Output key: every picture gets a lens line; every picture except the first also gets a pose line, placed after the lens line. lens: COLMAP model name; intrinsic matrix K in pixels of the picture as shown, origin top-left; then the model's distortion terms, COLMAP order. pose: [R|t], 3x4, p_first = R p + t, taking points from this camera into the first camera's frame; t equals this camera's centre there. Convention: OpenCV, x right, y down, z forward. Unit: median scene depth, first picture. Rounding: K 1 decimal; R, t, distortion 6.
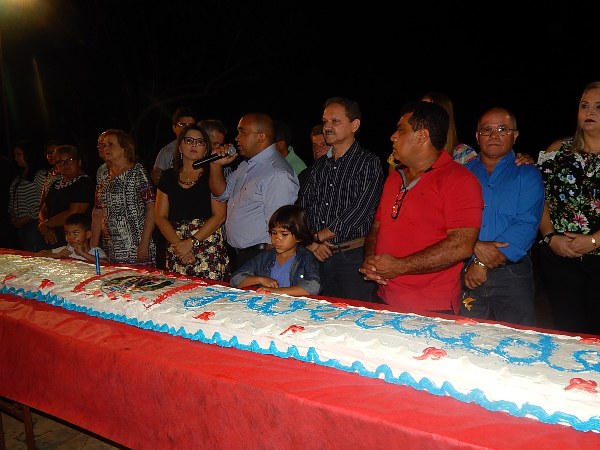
lens RADIAL K [[487.2, 0, 305.1], [0, 487.2, 223.5], [0, 0, 1]] dist [0.000981, 0.011858]
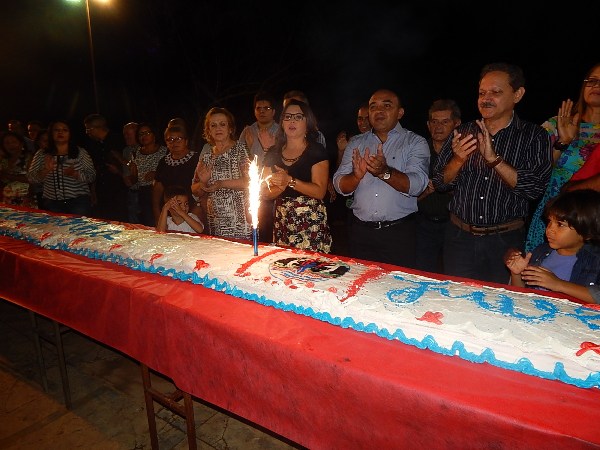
lens RADIAL K [[392.5, 0, 304.2], [0, 392.5, 226.5], [0, 0, 1]] dist [0.020491, -0.013573]
pose [[0.998999, 0.019489, -0.040262, -0.321486], [-0.016822, 0.997706, 0.065570, 0.001125], [0.041448, -0.064827, 0.997035, 0.291904]]
